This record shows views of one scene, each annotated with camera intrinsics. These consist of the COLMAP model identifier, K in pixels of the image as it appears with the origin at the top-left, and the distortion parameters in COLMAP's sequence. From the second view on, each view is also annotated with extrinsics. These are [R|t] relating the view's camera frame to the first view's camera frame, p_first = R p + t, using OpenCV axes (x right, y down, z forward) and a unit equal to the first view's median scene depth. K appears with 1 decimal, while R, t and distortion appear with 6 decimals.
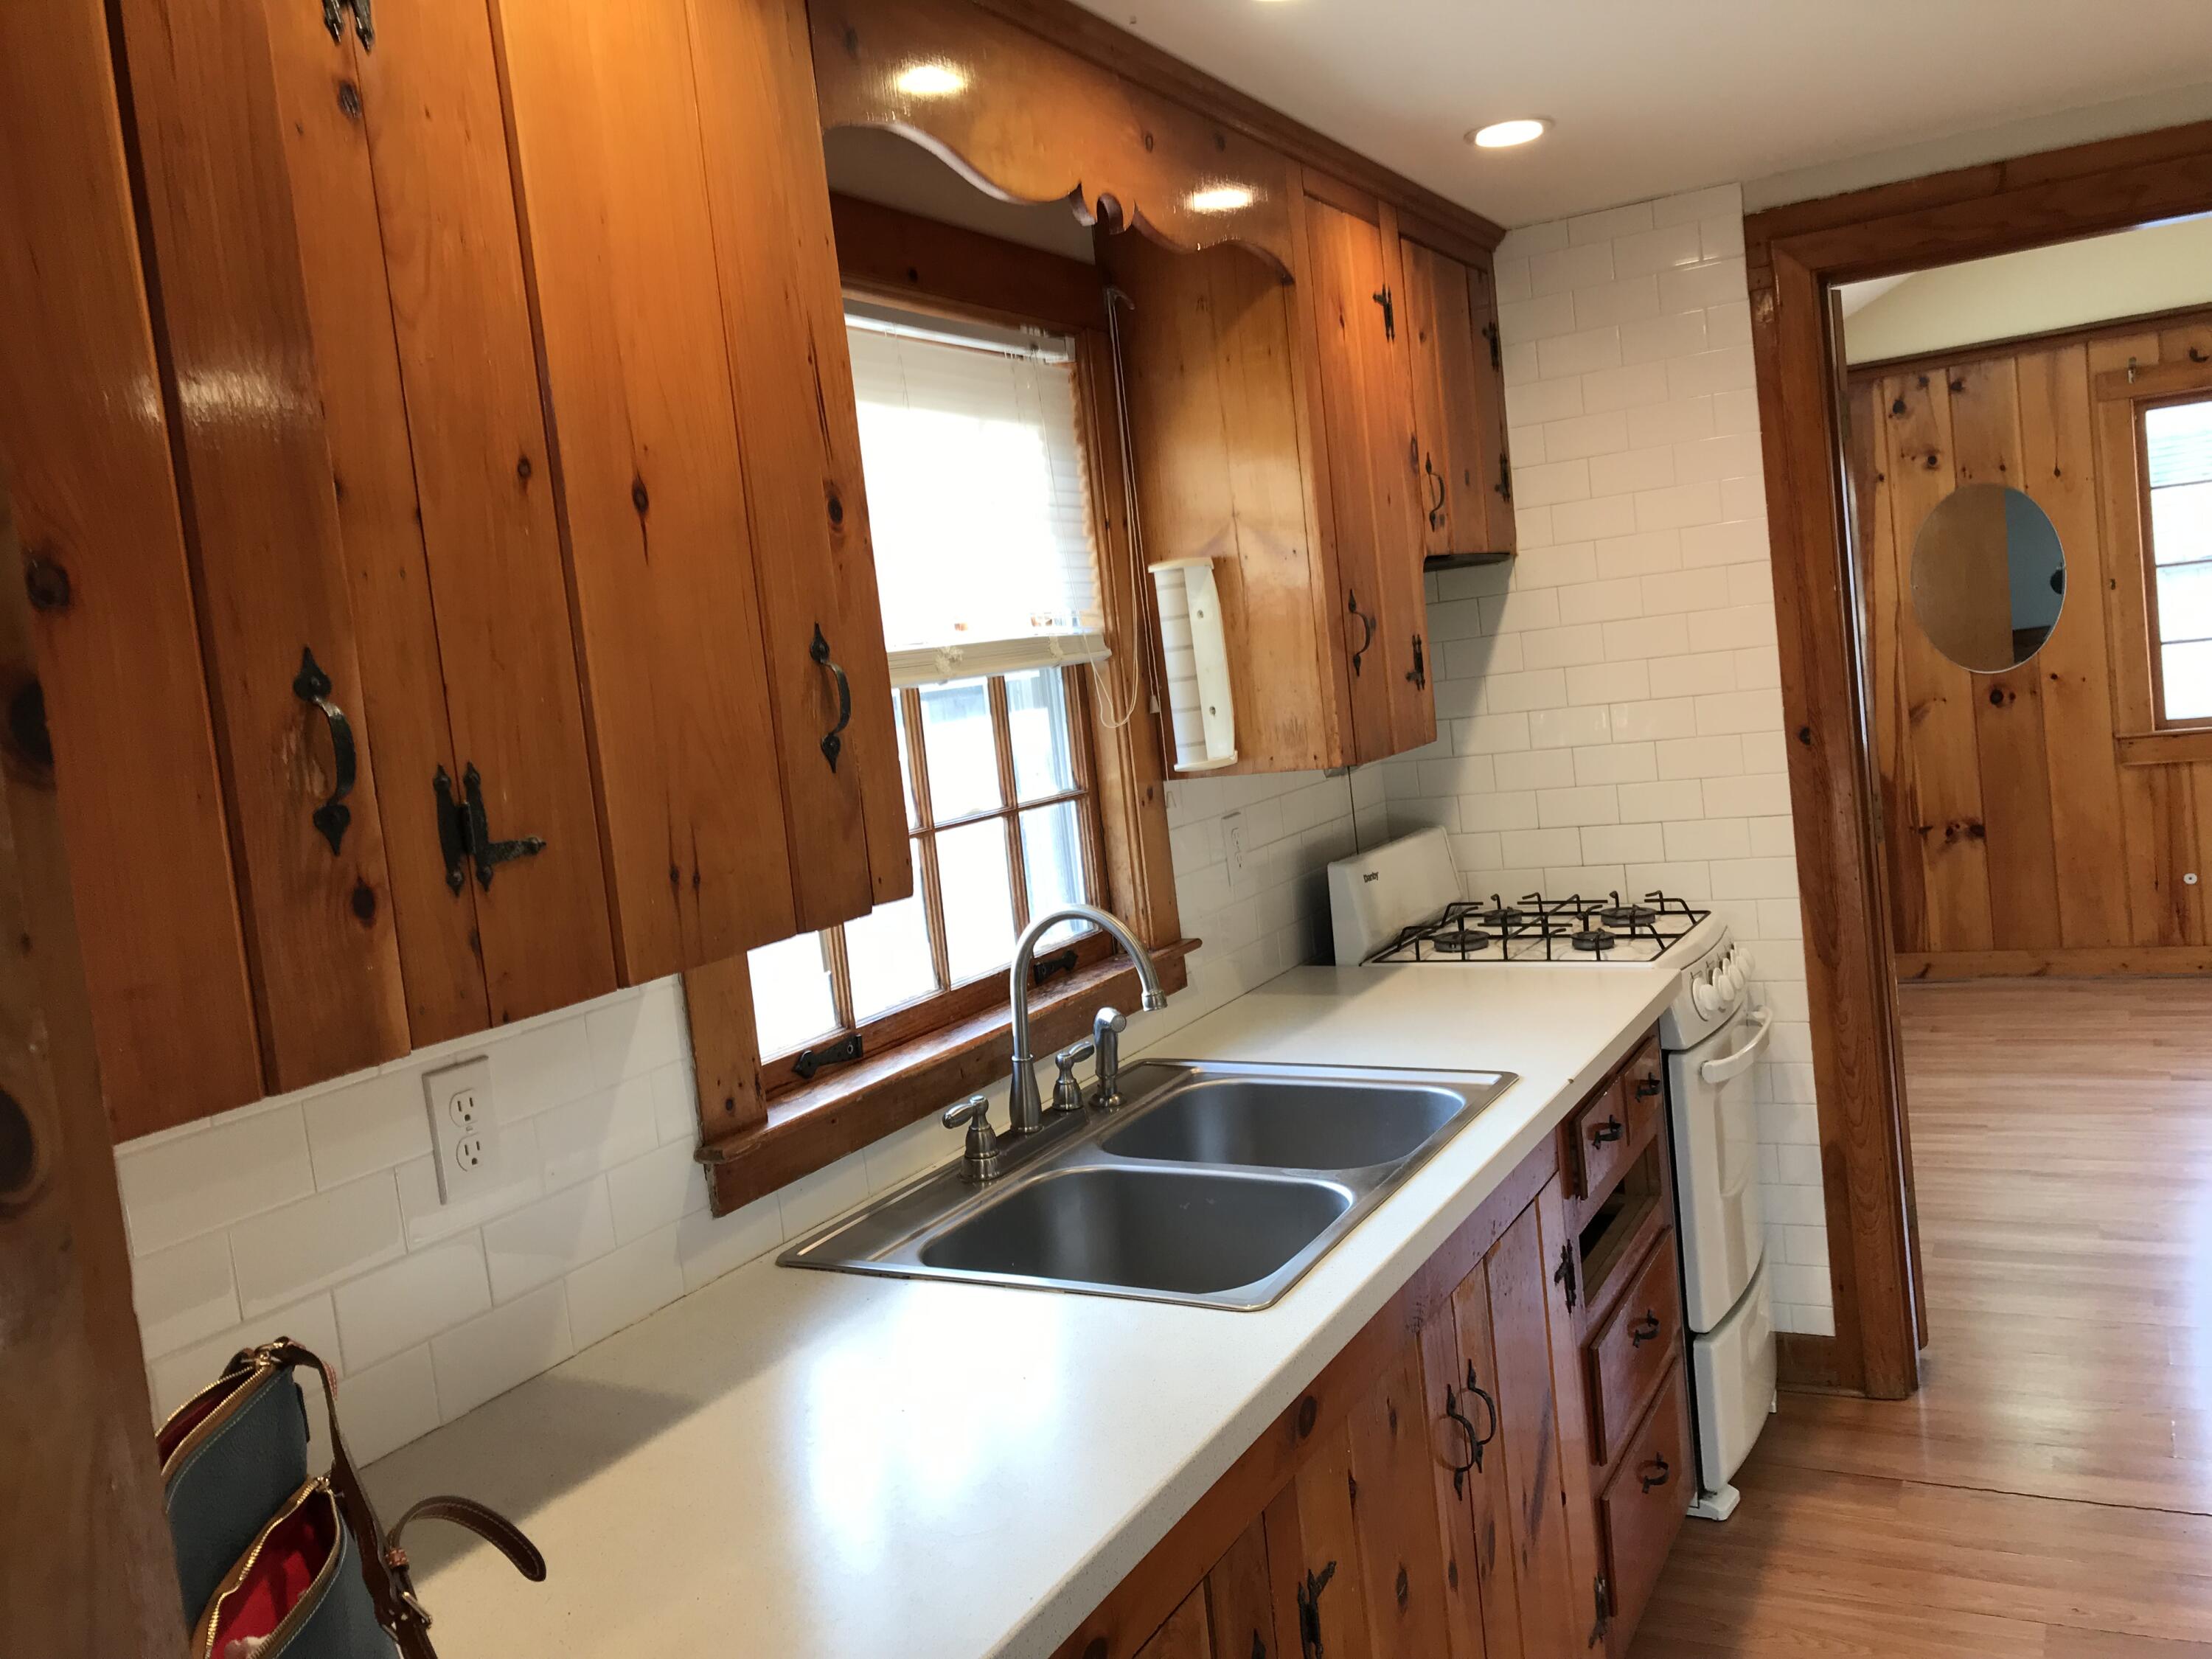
lens RADIAL K [[1810.5, 0, 1098.1], [0, 1810.5, 821.2], [0, 0, 1]] dist [0.056932, -0.063208]
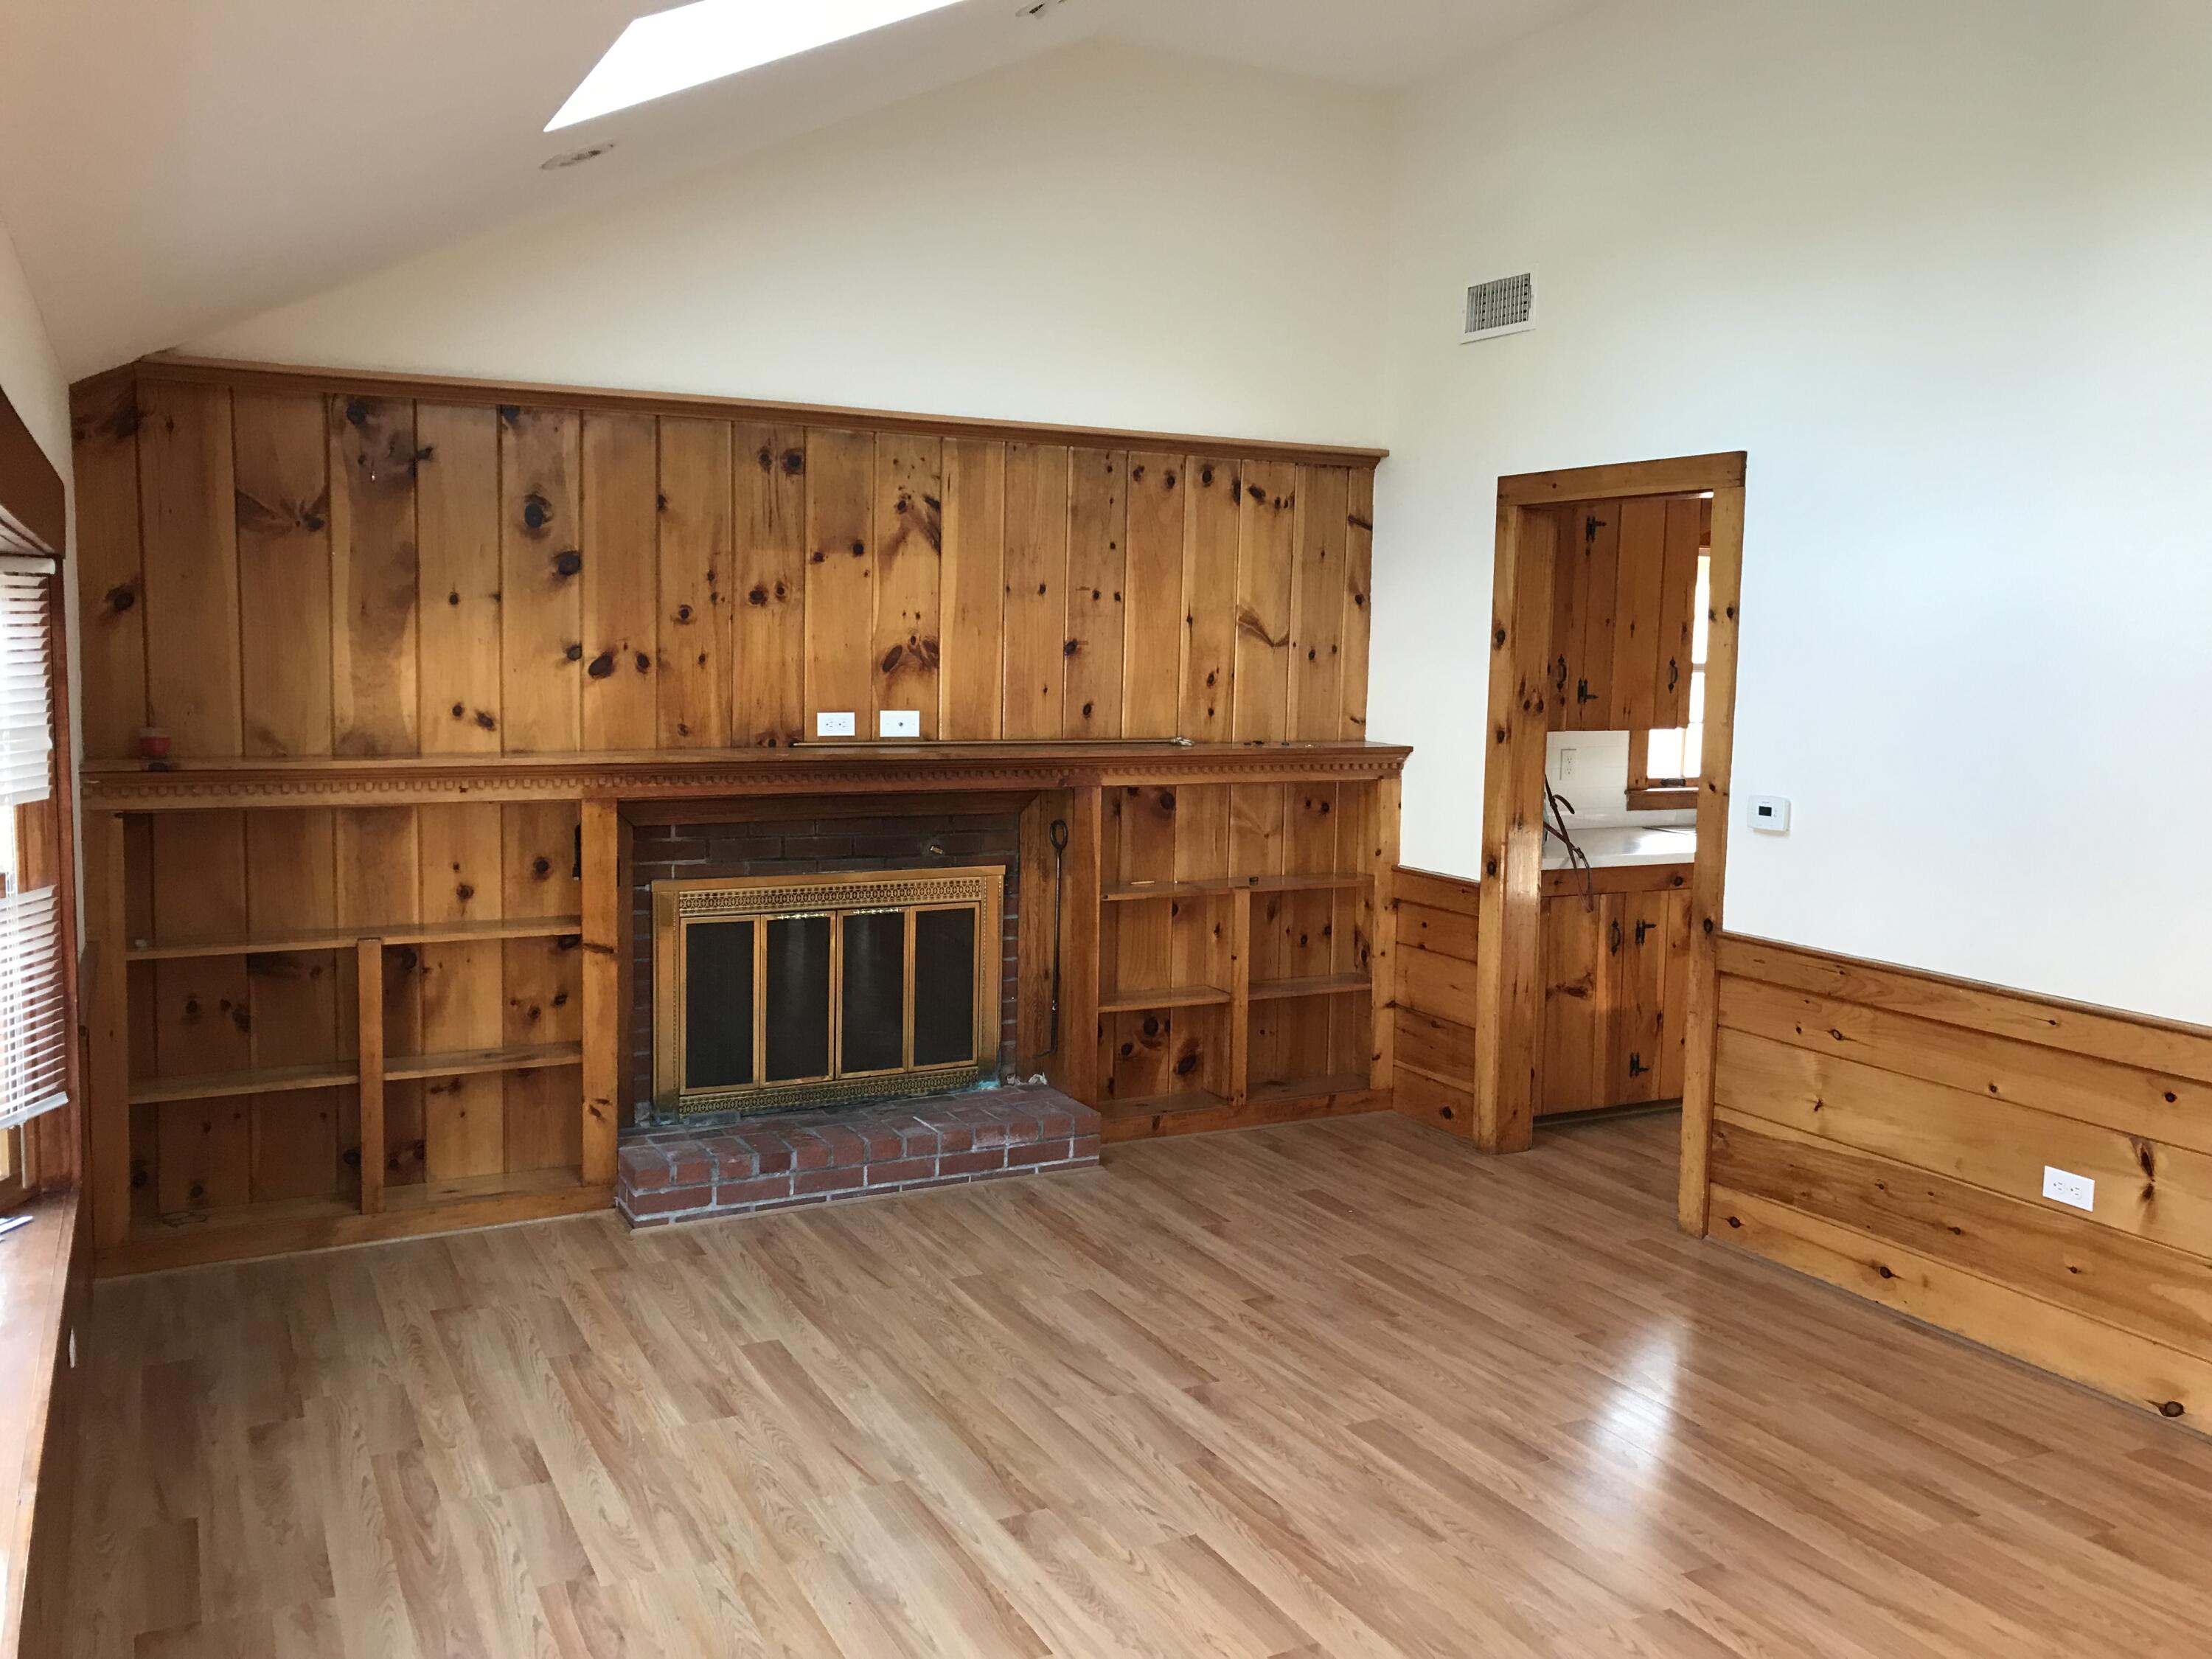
lens RADIAL K [[1810.5, 0, 1088.6], [0, 1810.5, 829.3], [0, 0, 1]] dist [0.056932, -0.063208]
pose [[0.817737, 0.182540, -0.545881, 1.097985], [-0.156537, 0.983163, 0.094270, 0.096961], [0.553898, 0.008363, 0.832543, -3.206828]]
